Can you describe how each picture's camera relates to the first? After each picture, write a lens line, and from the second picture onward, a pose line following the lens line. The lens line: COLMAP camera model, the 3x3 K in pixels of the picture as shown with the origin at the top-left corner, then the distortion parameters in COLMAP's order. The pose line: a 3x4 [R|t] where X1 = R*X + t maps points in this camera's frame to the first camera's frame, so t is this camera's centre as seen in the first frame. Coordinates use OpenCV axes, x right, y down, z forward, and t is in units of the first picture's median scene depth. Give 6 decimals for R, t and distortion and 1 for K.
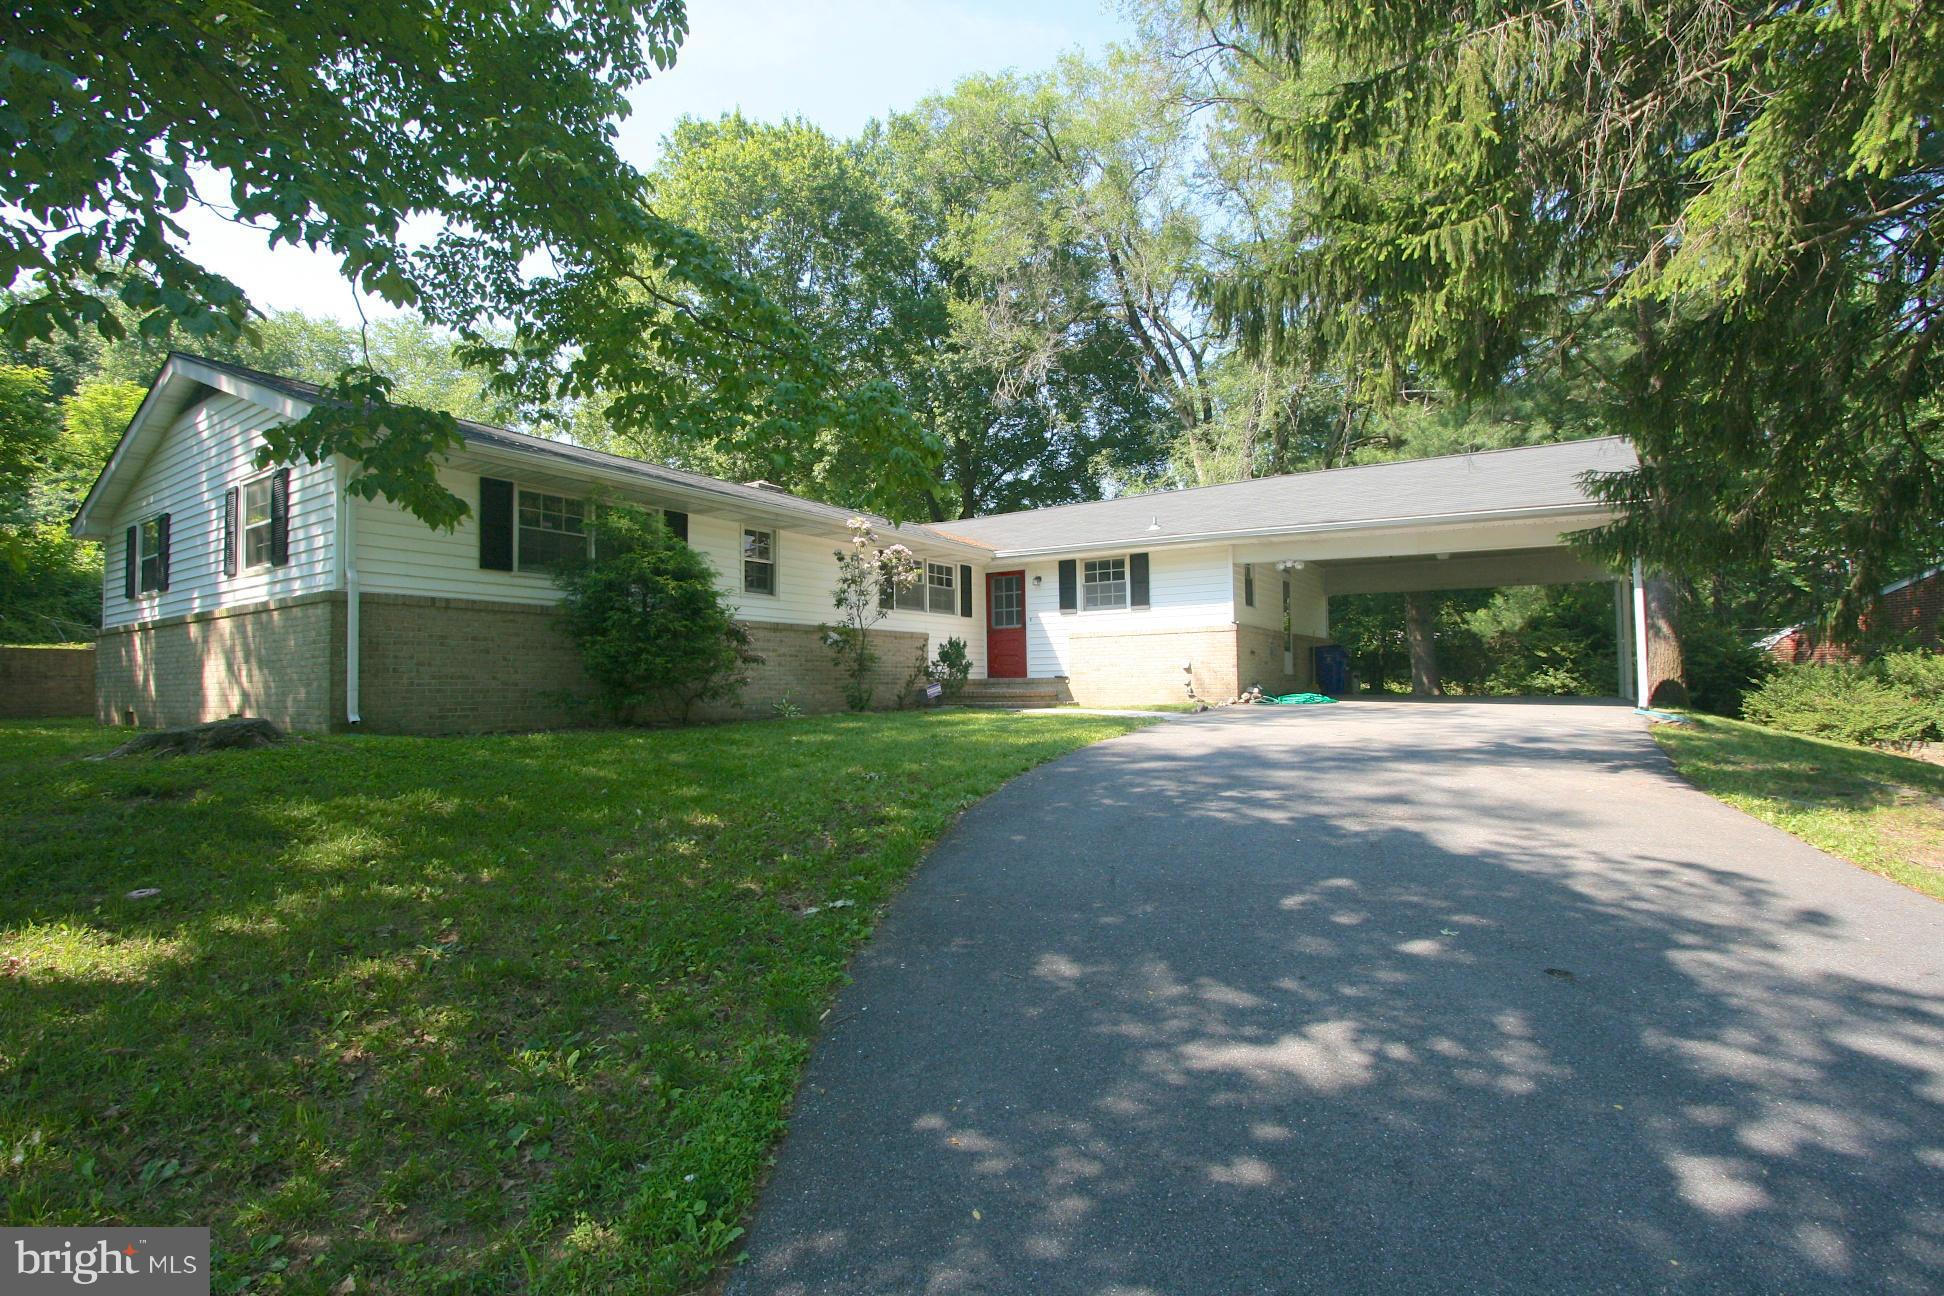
lens RADIAL K [[893.4, 0, 960.2], [0, 893.4, 653.7], [0, 0, 1]] dist [-0.017540, 0.000482]
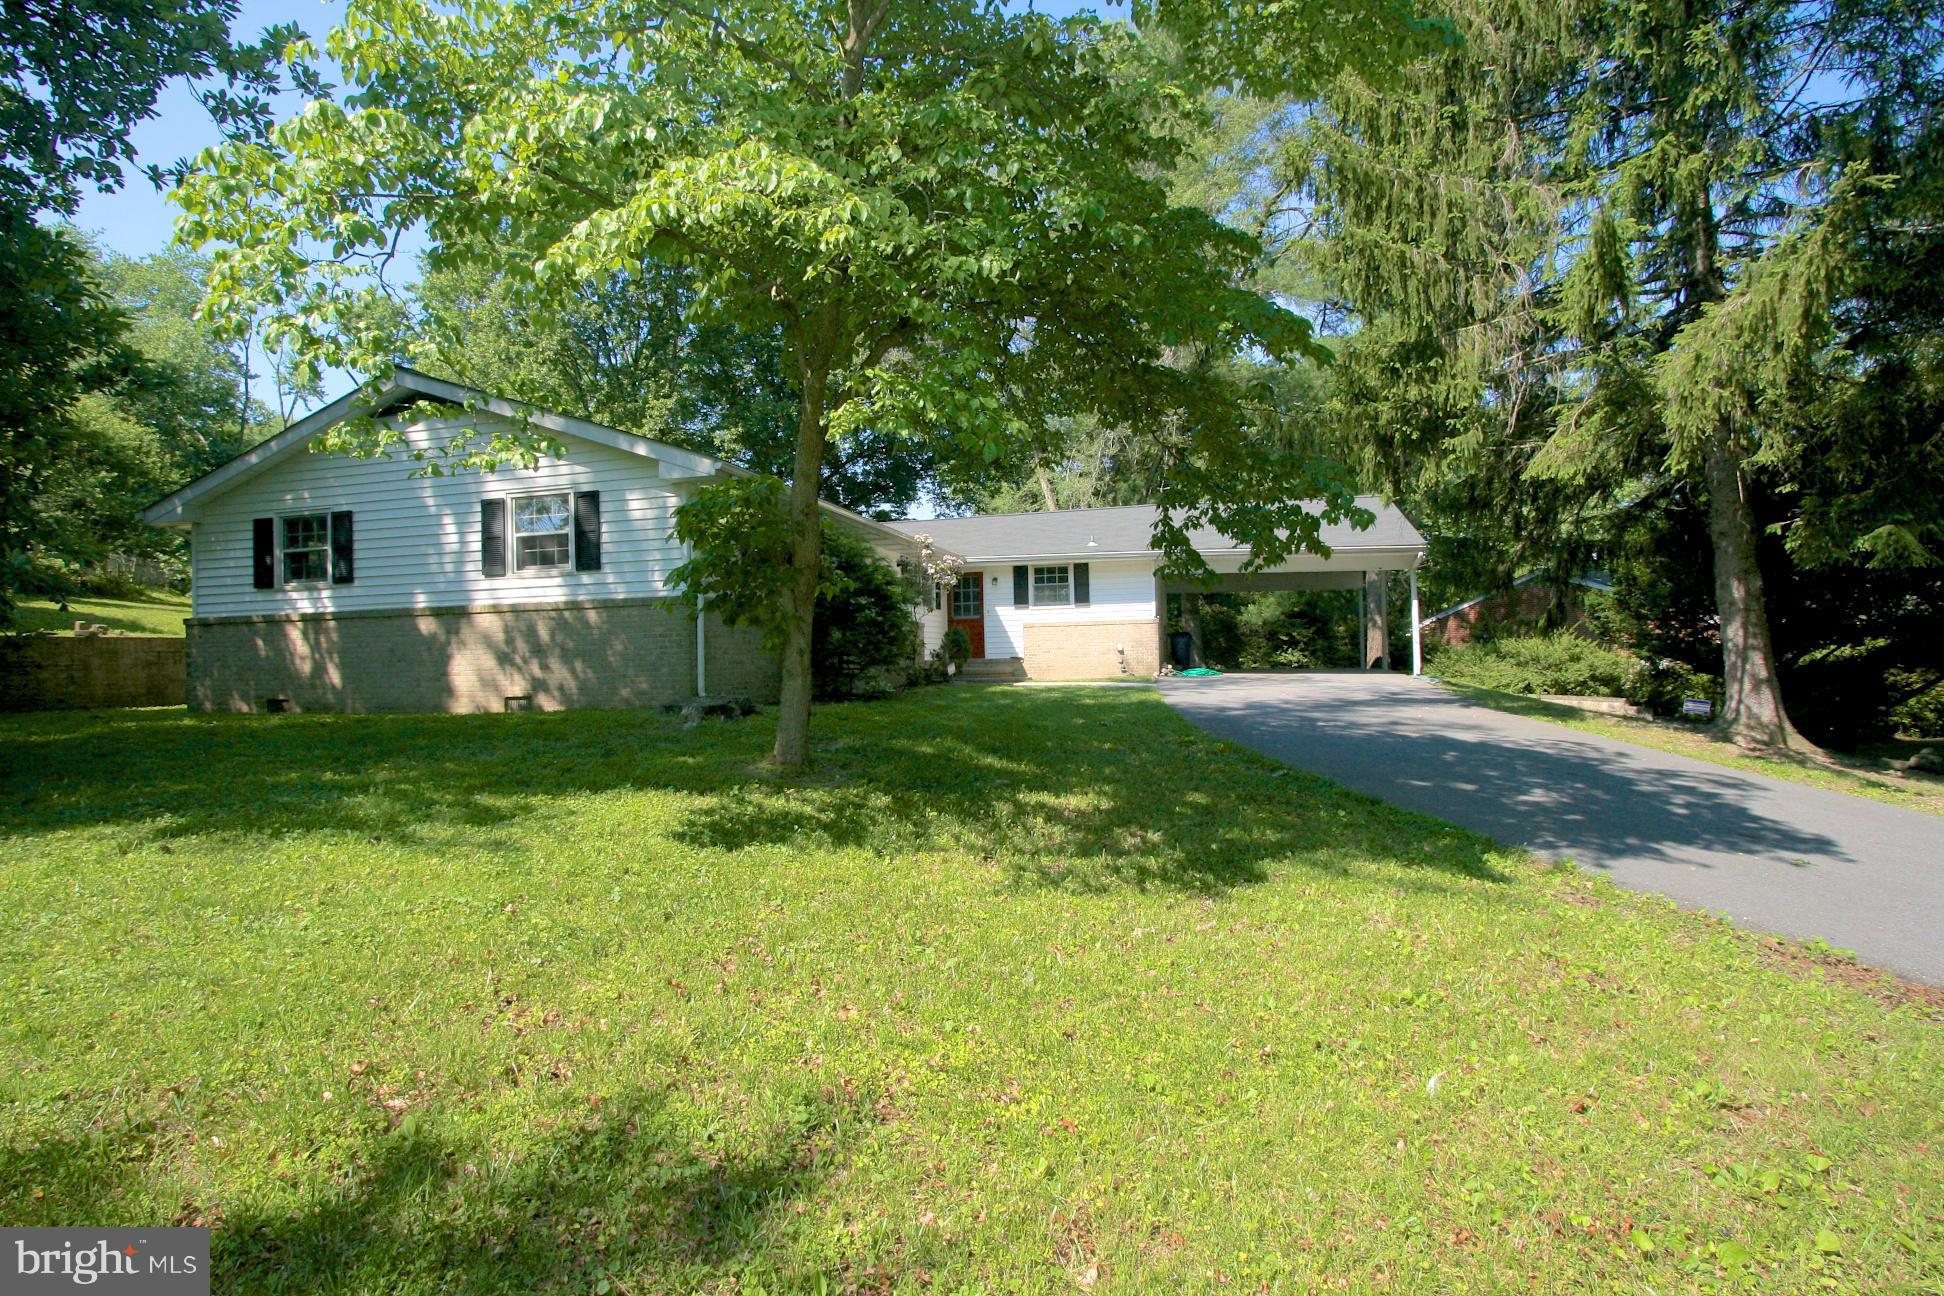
lens RADIAL K [[893.4, 0, 954.5], [0, 893.4, 651.7], [0, 0, 1]] dist [-0.017540, 0.000482]
pose [[0.938240, -0.005828, 0.345935, -0.424800], [-0.002334, 0.999729, 0.023172, -0.012561], [-0.345977, -0.022548, 0.937972, -0.164533]]
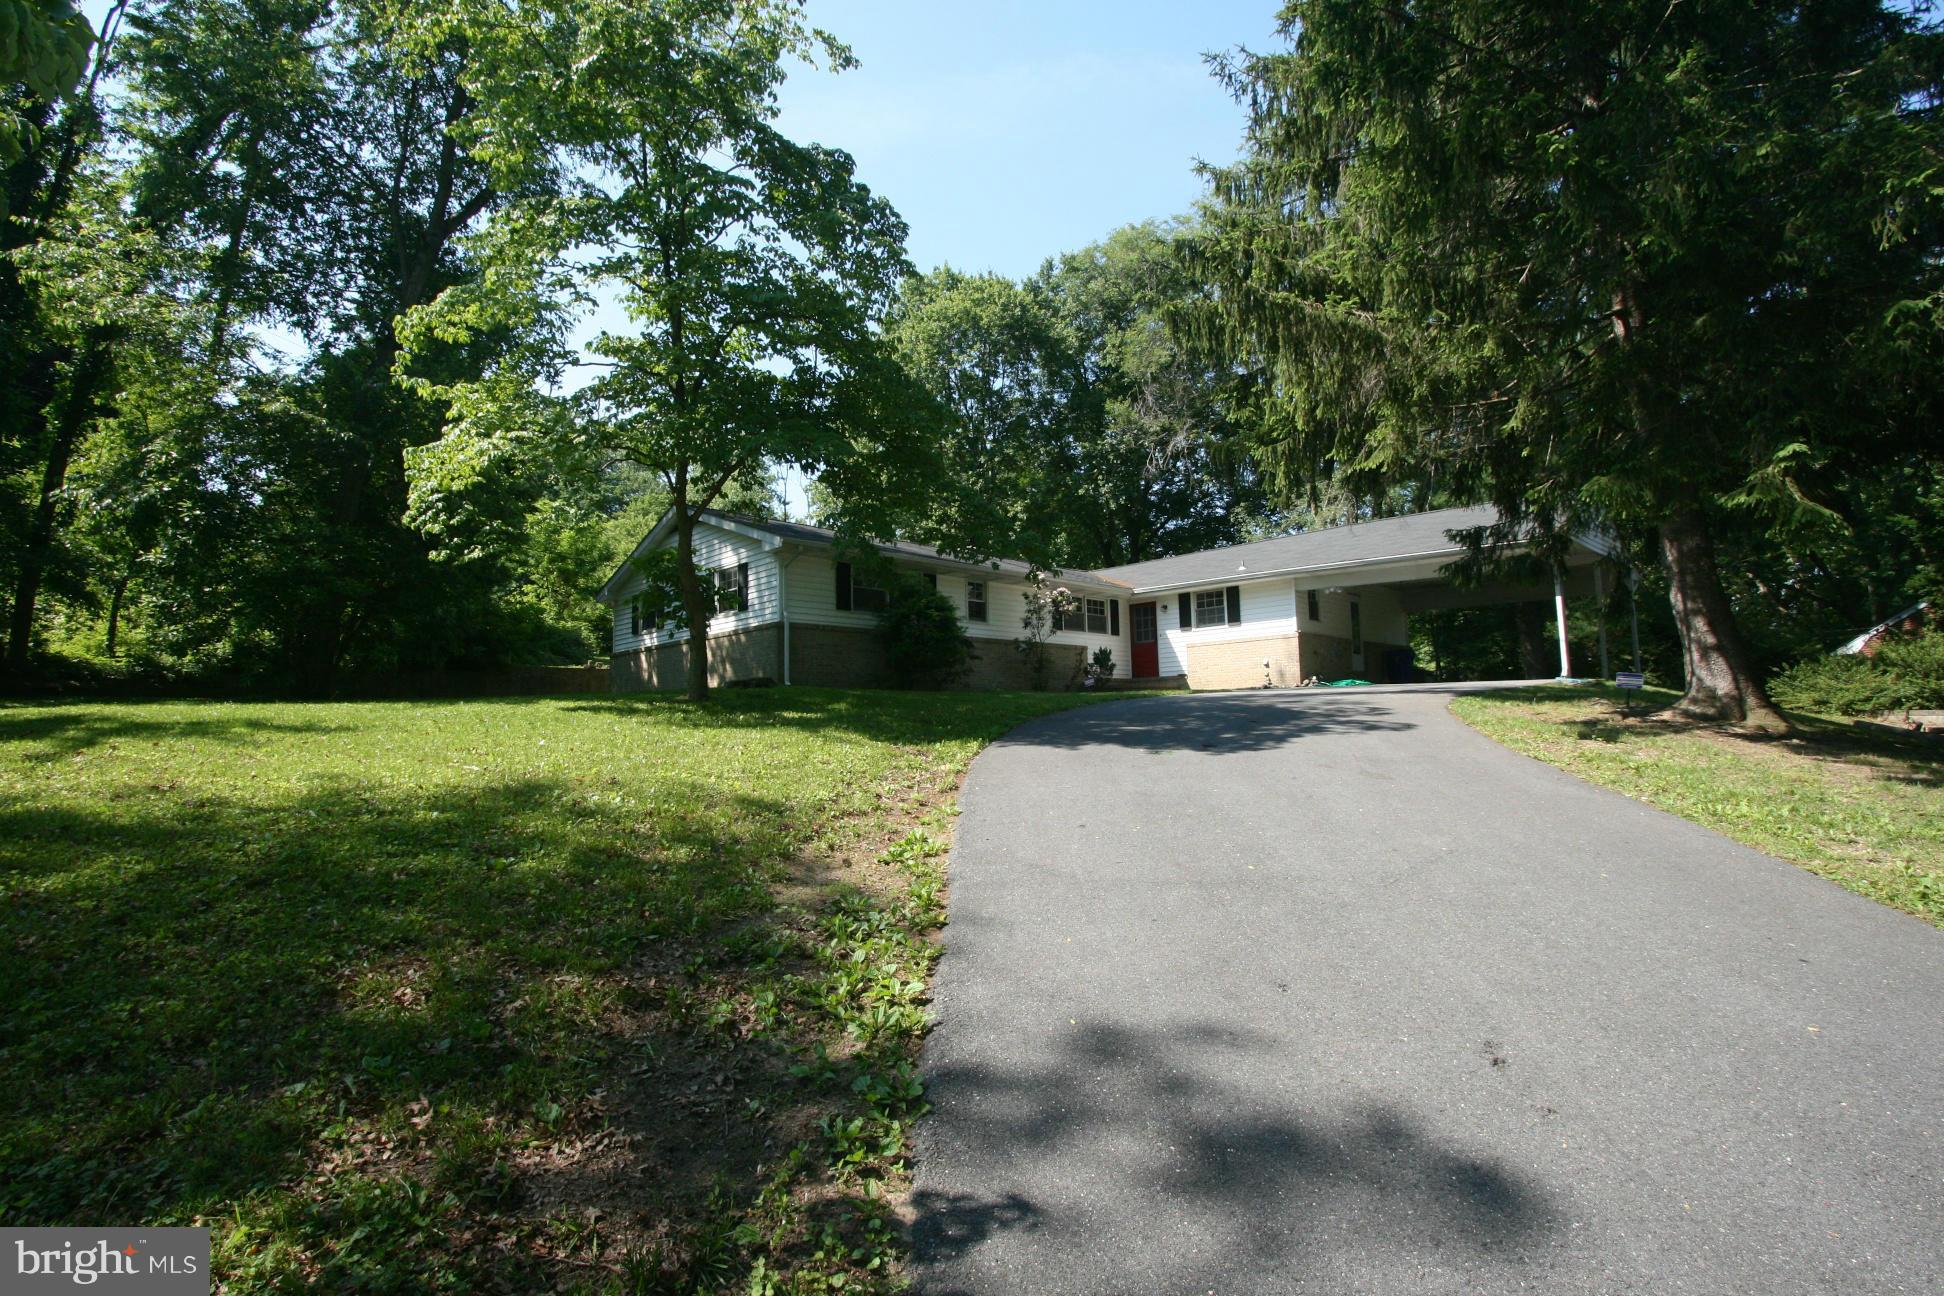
lens RADIAL K [[893.4, 0, 962.5], [0, 893.4, 634.2], [0, 0, 1]] dist [-0.017540, 0.000482]
pose [[0.976584, -0.029828, -0.213058, 0.079123], [0.015364, 0.997483, -0.069225, 0.057107], [0.214586, 0.064331, 0.974584, -0.490661]]
